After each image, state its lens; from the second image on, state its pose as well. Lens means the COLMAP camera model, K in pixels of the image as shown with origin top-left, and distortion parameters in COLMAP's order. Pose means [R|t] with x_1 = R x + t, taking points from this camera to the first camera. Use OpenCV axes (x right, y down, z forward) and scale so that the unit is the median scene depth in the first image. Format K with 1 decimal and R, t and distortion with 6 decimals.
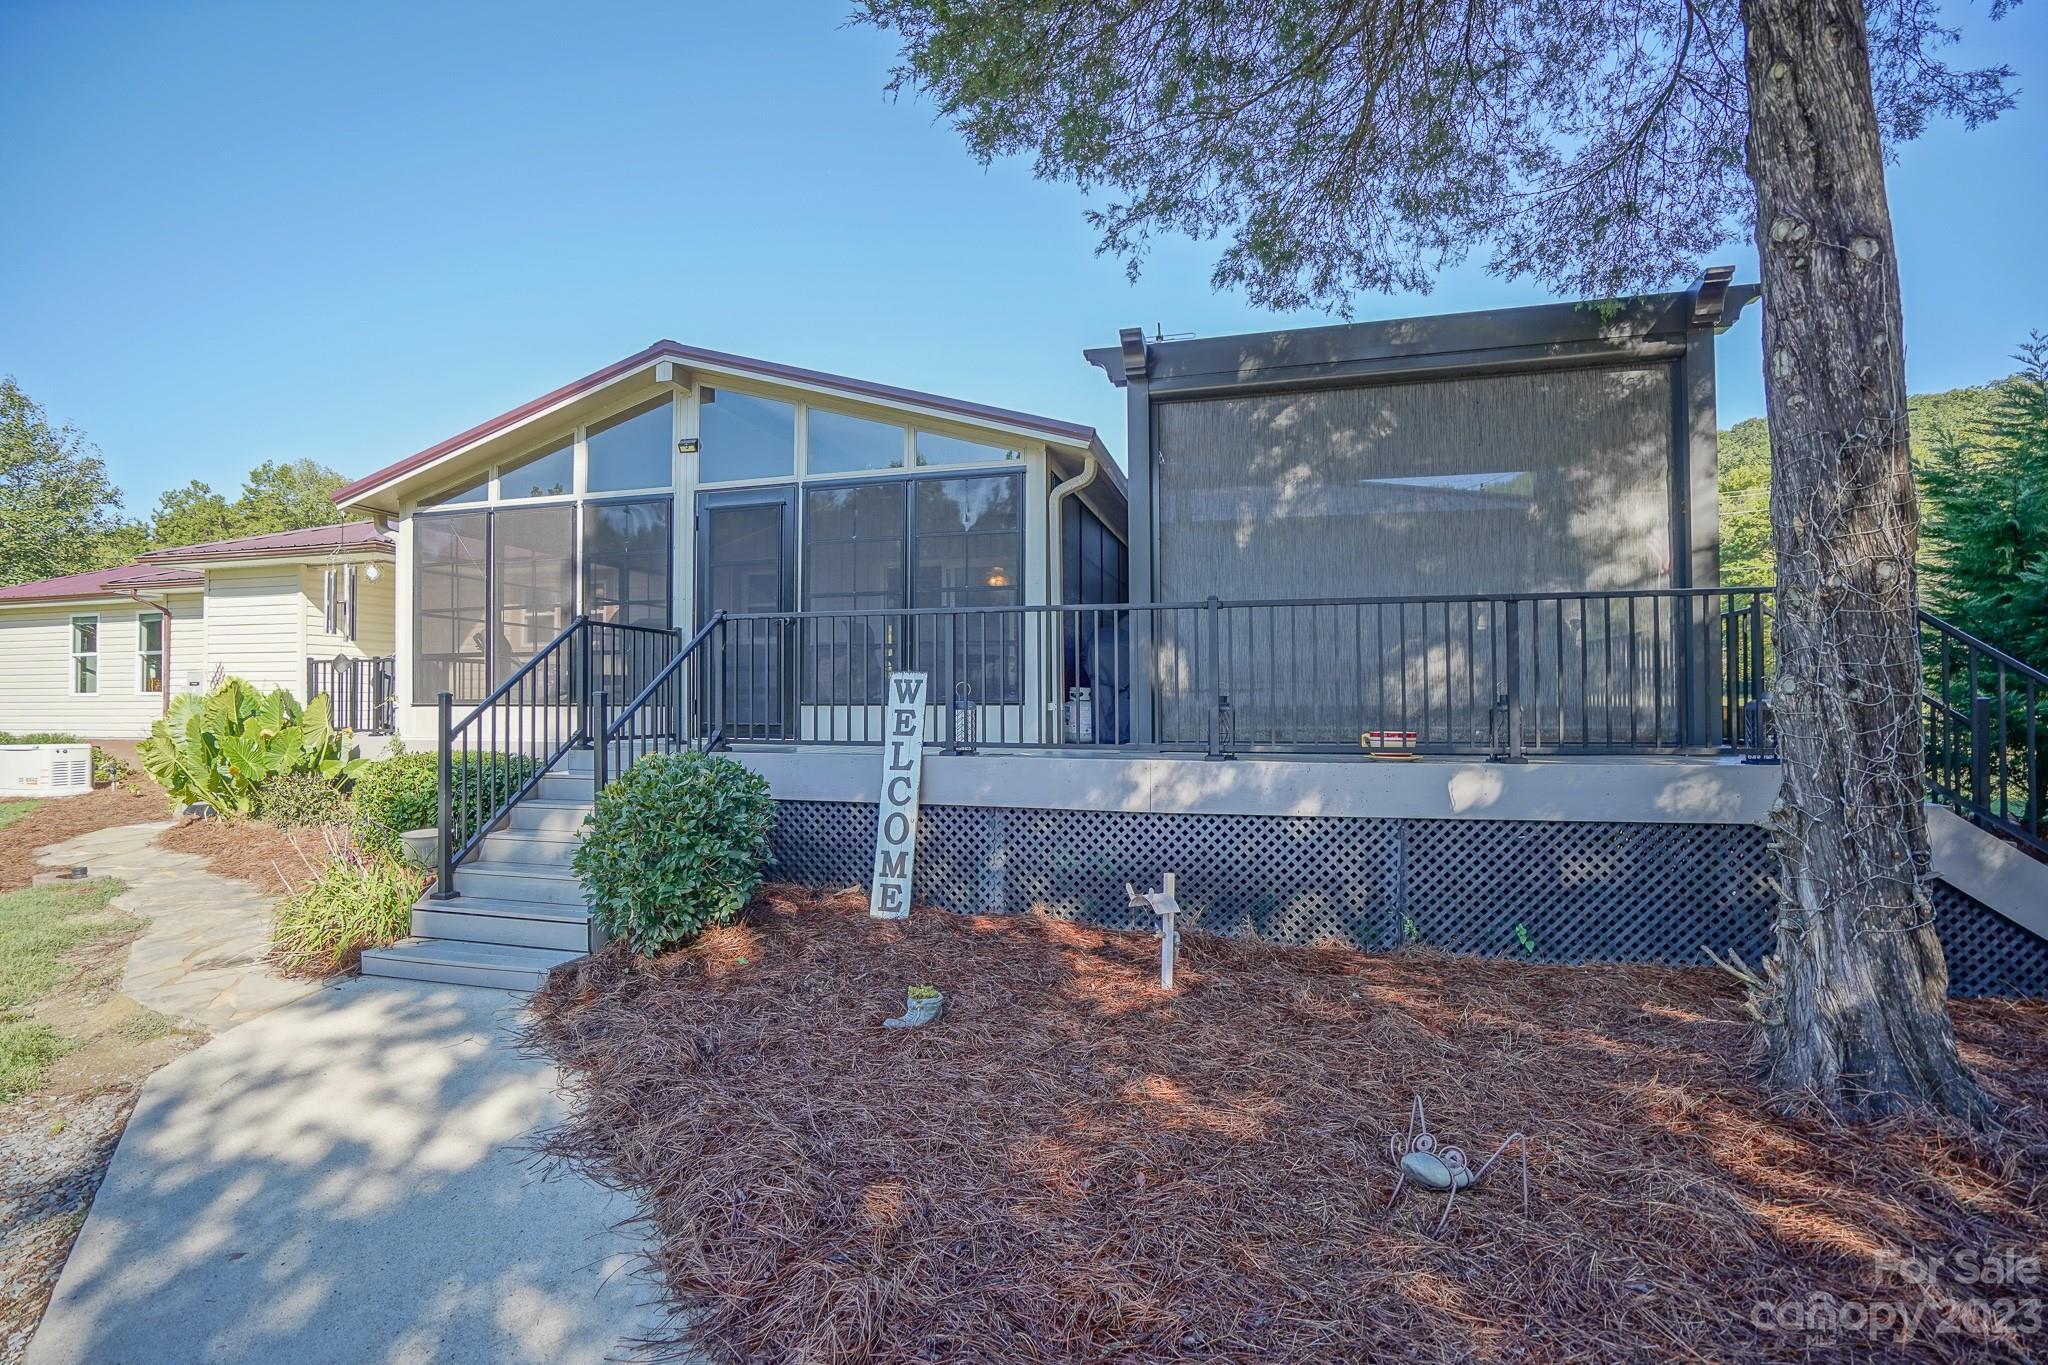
lens RADIAL K [[956.7, 0, 1032.2], [0, 956.7, 690.6], [0, 0, 1]] dist [-0.039022, 0.017622]
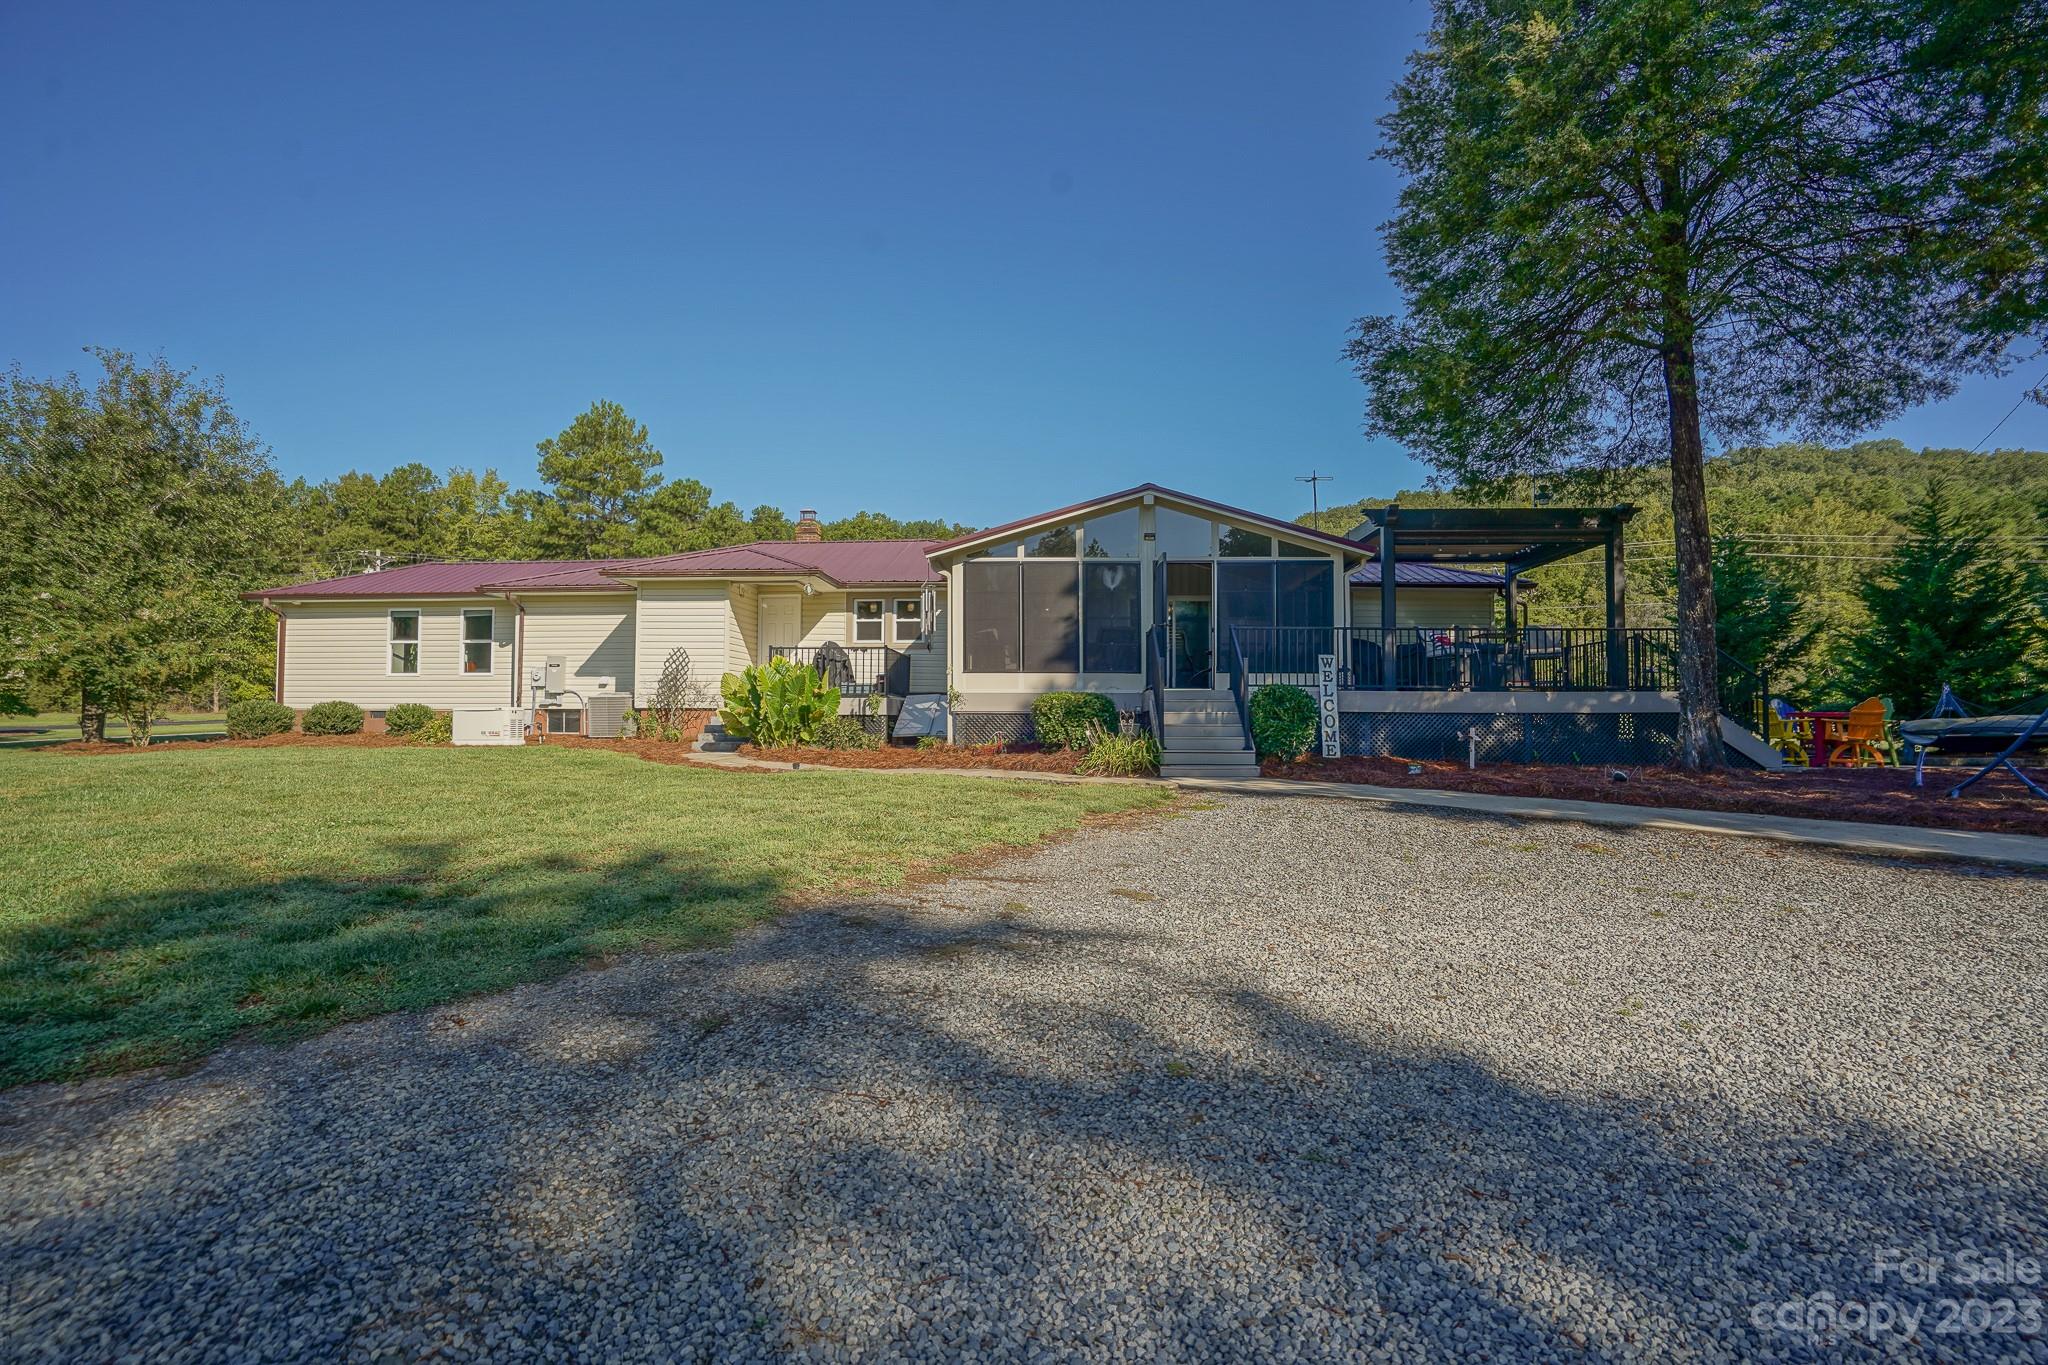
lens RADIAL K [[956.7, 0, 1032.2], [0, 956.7, 690.6], [0, 0, 1]] dist [-0.039022, 0.017622]
pose [[0.976962, 0.015924, 0.212816, -0.927446], [-0.010550, 0.999597, -0.026366, 0.096347], [-0.213150, 0.023514, 0.976736, -0.756816]]
